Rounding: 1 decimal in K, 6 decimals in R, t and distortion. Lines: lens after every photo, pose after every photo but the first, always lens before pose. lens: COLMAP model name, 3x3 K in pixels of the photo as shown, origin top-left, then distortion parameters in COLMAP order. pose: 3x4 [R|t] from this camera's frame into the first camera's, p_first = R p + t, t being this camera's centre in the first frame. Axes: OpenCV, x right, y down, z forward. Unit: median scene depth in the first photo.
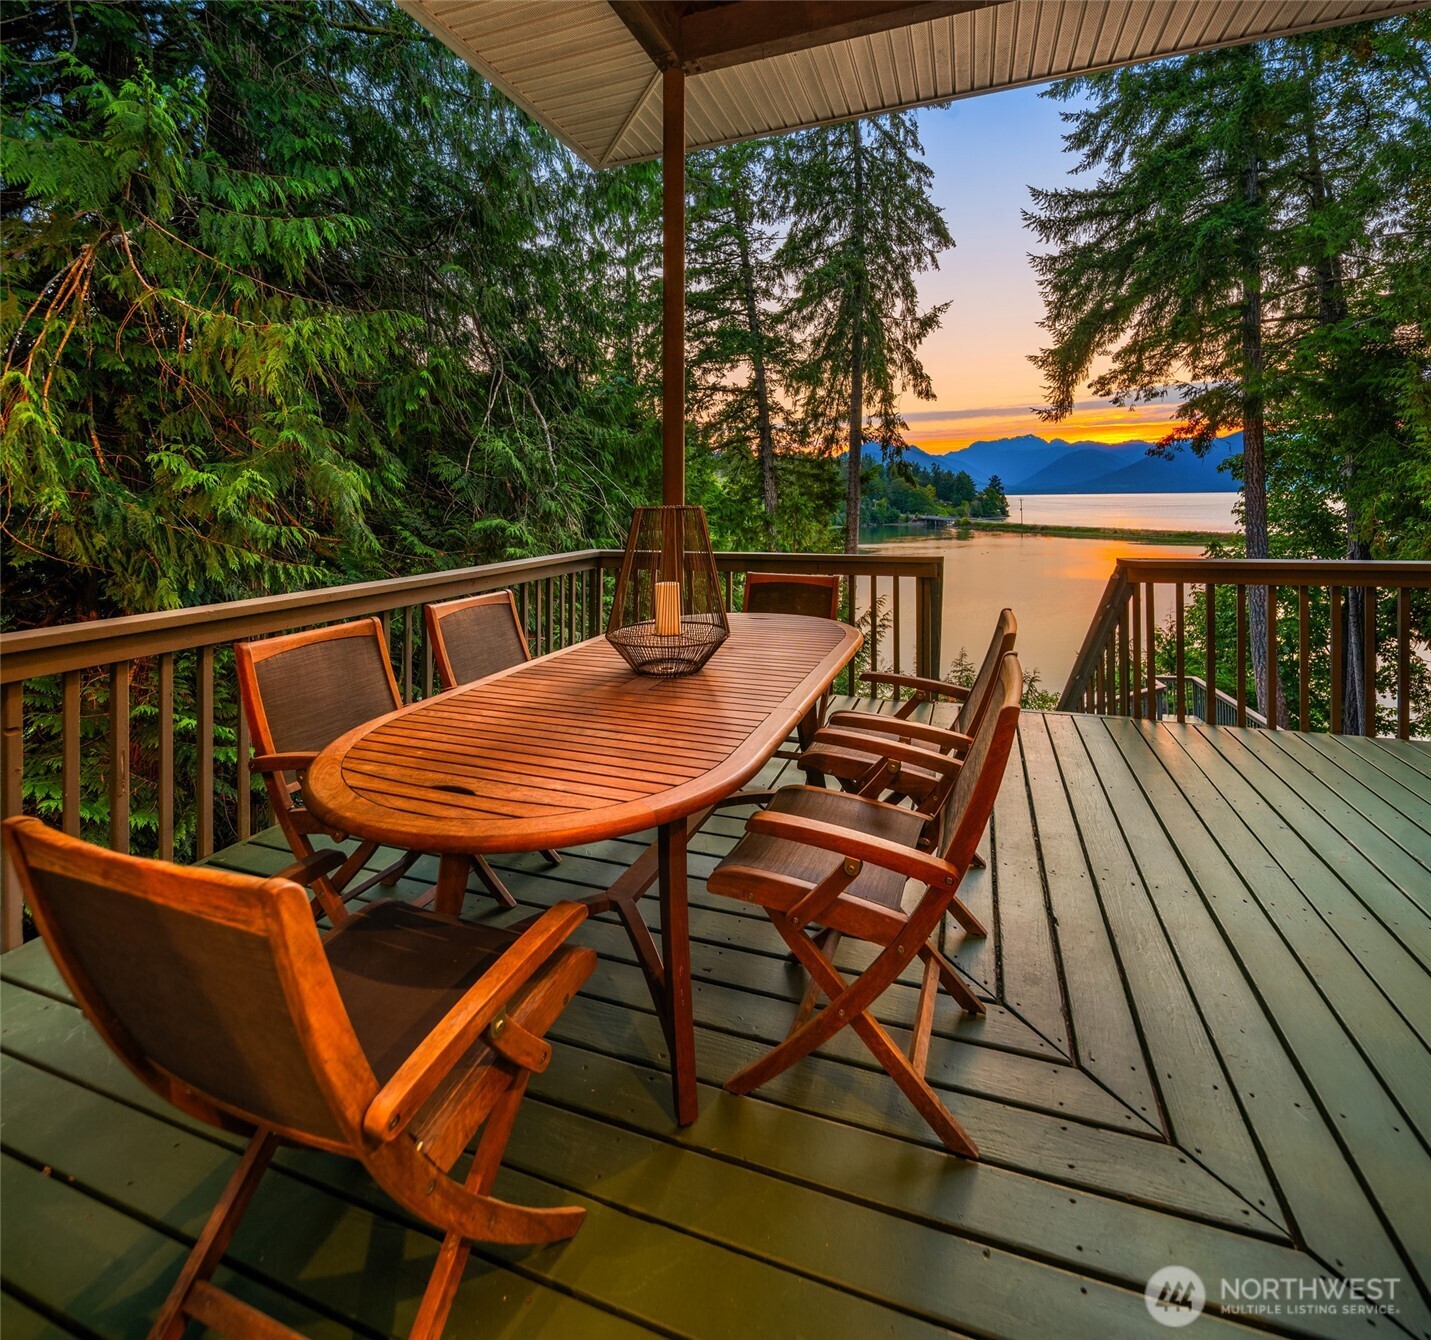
lens RADIAL K [[715.3, 0, 678.2], [0, 715.3, 502.2], [0, 0, 1]] dist [-0.002654, -0.004620]
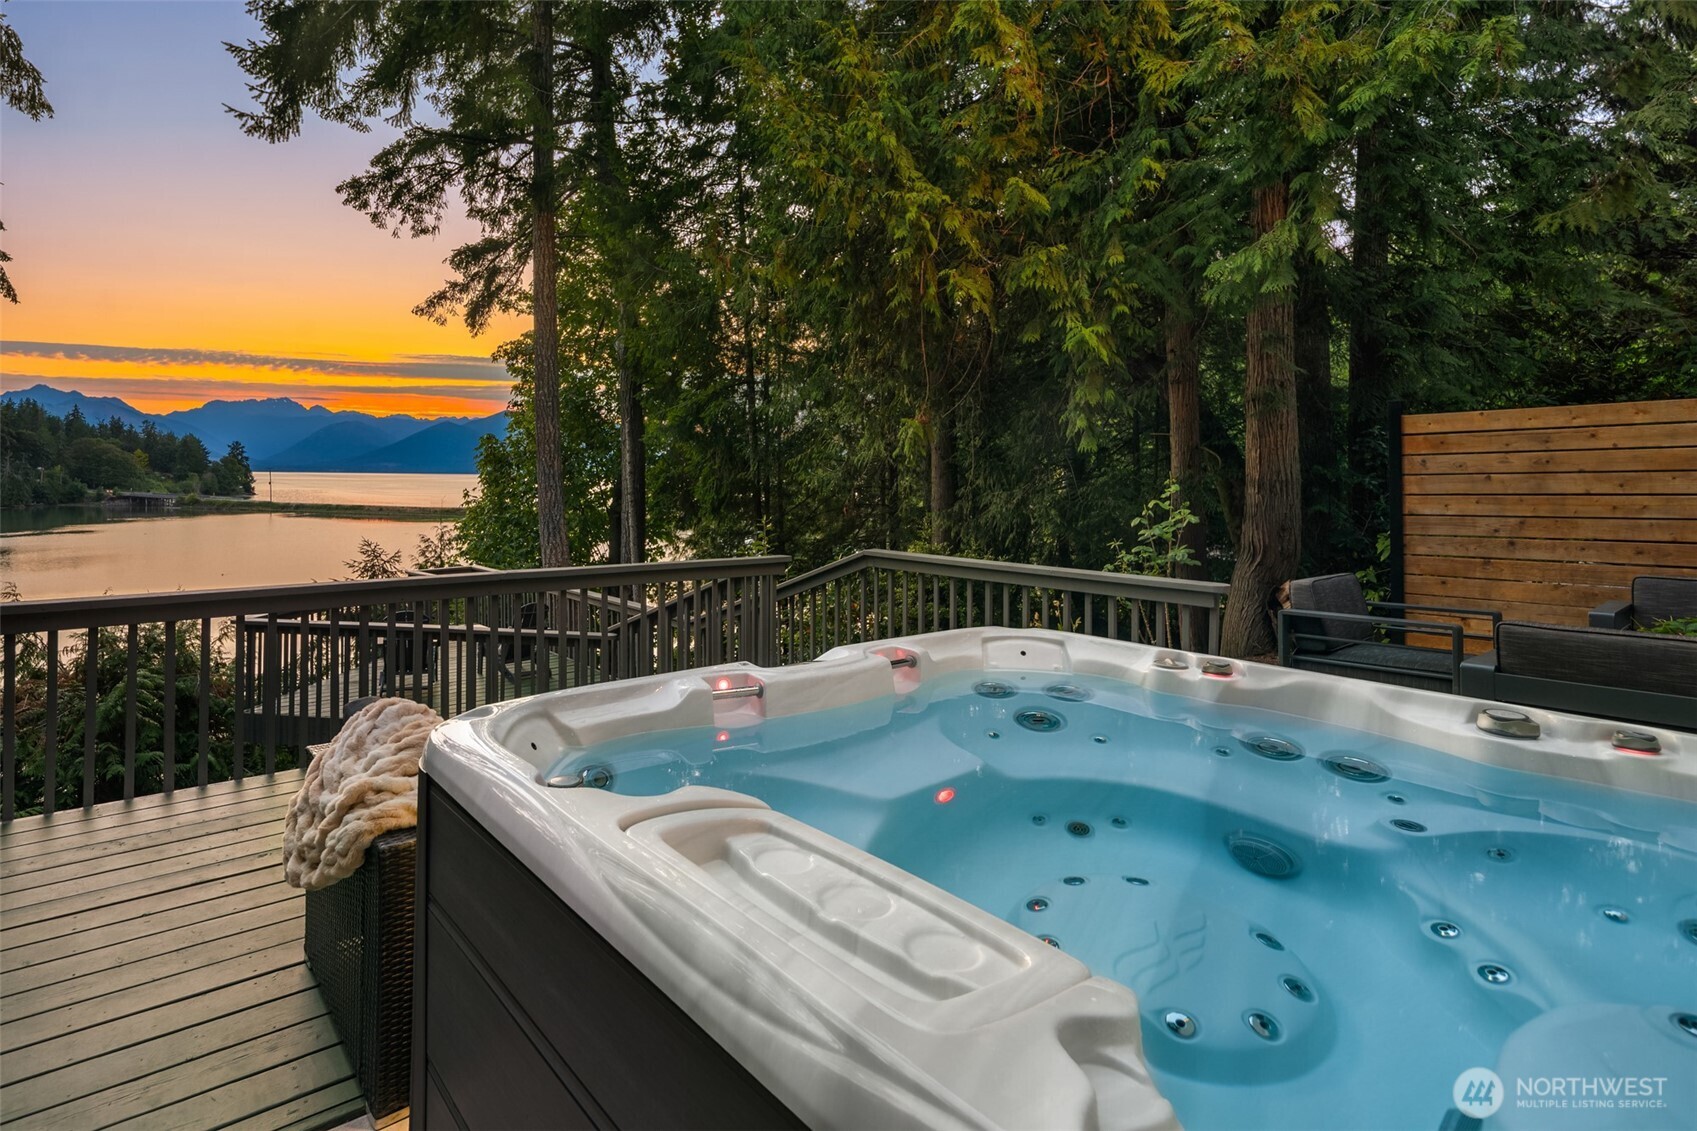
lens RADIAL K [[848.9, 0, 747.2], [0, 848.9, 484.5], [0, 0, 1]] dist [-0.002599, -0.001213]
pose [[0.577210, 0.012873, 0.816494, 0.157150], [-0.009672, 0.999913, -0.008927, 0.128665], [-0.816538, -0.002745, 0.577285, 0.235470]]
